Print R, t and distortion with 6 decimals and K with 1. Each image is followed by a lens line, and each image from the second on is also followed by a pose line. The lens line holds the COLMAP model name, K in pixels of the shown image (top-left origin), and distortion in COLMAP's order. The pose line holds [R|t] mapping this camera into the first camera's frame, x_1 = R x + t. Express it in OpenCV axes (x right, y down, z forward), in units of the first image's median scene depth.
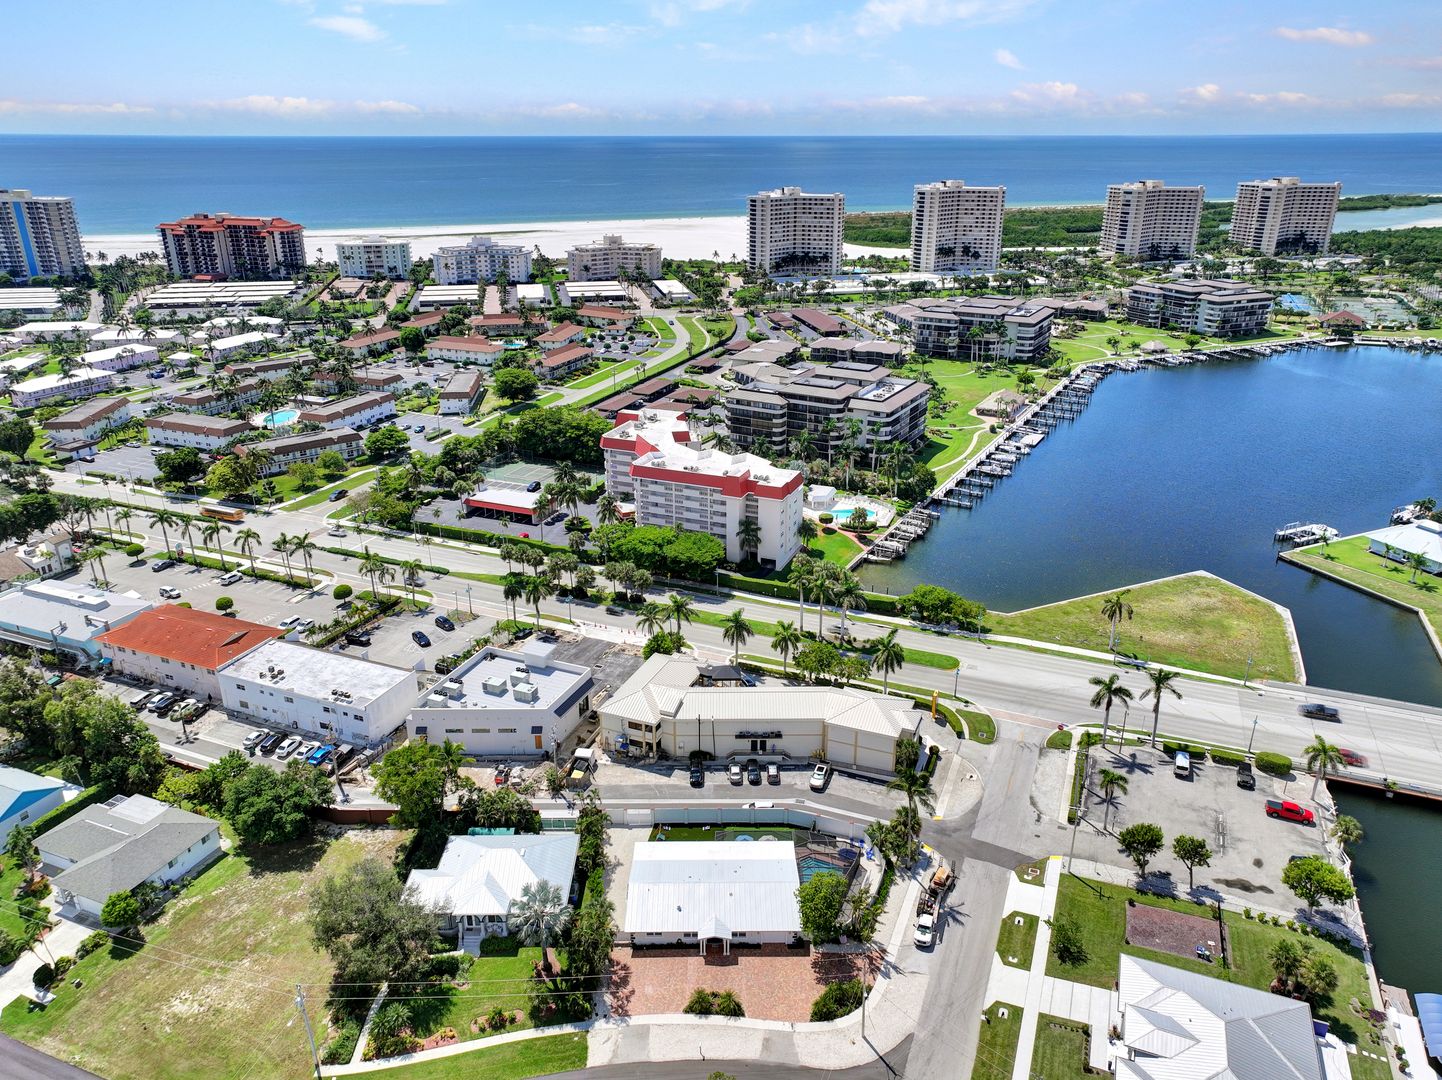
lens RADIAL K [[1008.9, 0, 721.0], [0, 1008.9, 540.0], [0, 0, 1]] dist [0.003321, 0.020726]
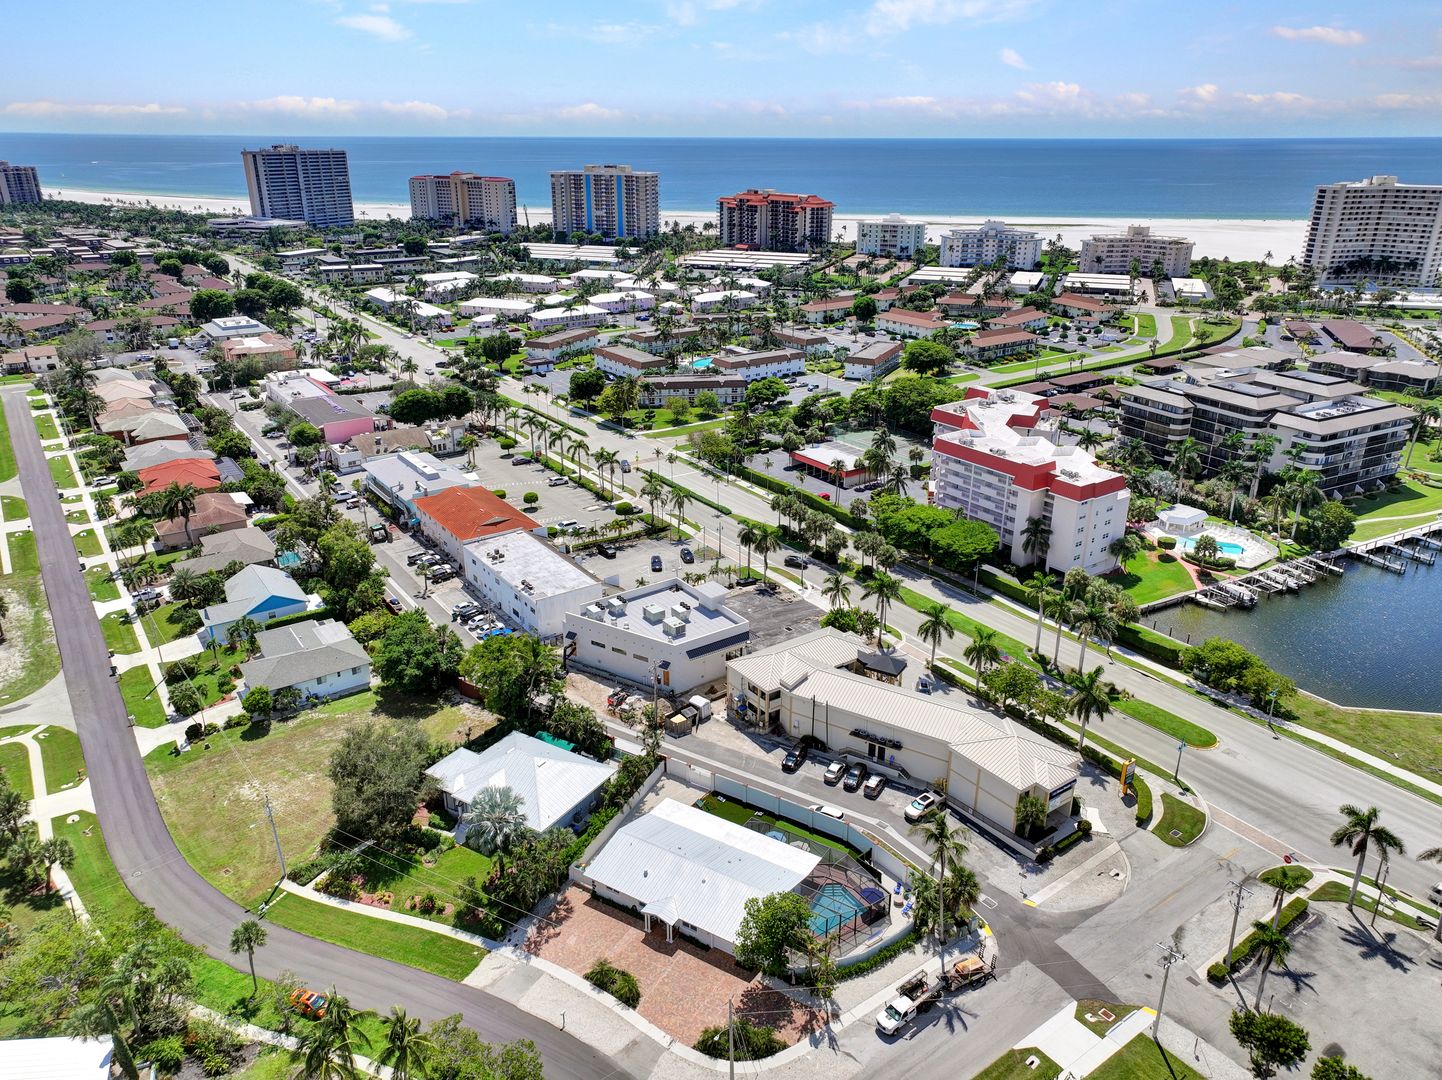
lens RADIAL K [[1008.9, 0, 721.0], [0, 1008.9, 540.0], [0, 0, 1]] dist [0.003321, 0.020726]
pose [[0.849518, 0.201548, -0.487541, 0.199584], [-0.202518, 0.977929, 0.051395, 0.007567], [0.487140, 0.055075, 0.871586, 0.118561]]
